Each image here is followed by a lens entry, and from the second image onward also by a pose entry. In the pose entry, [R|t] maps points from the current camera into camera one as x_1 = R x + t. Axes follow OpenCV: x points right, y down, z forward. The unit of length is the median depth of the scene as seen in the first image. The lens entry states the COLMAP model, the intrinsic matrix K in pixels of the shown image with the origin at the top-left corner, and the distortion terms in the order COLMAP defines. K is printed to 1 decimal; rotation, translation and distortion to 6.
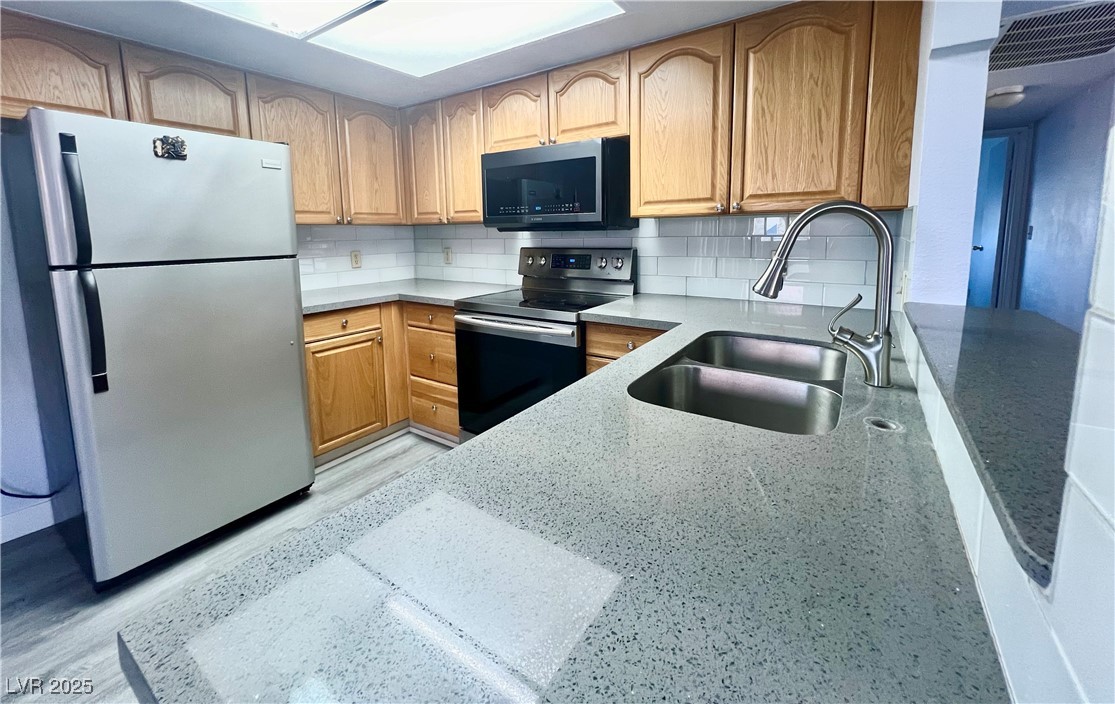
lens RADIAL K [[446.3, 0, 558.5], [0, 446.3, 281.4], [0, 0, 1]] dist [-0.000395, 0.000011]
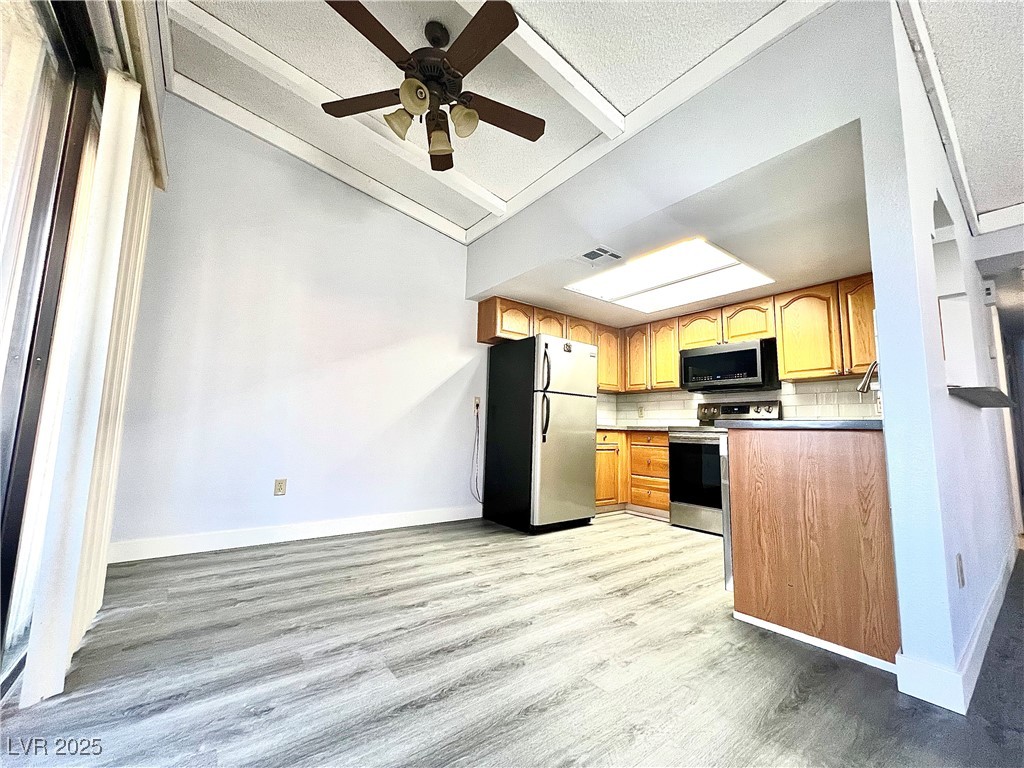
lens RADIAL K [[409.4, 0, 512.7], [0, 409.4, 382.2], [0, 0, 1]] dist [-0.001064, 0.000636]
pose [[0.946738, 0.001787, -0.321999, -0.289726], [-0.075738, 0.973166, -0.217284, 0.272642], [0.312970, 0.230099, 0.921468, -0.770059]]
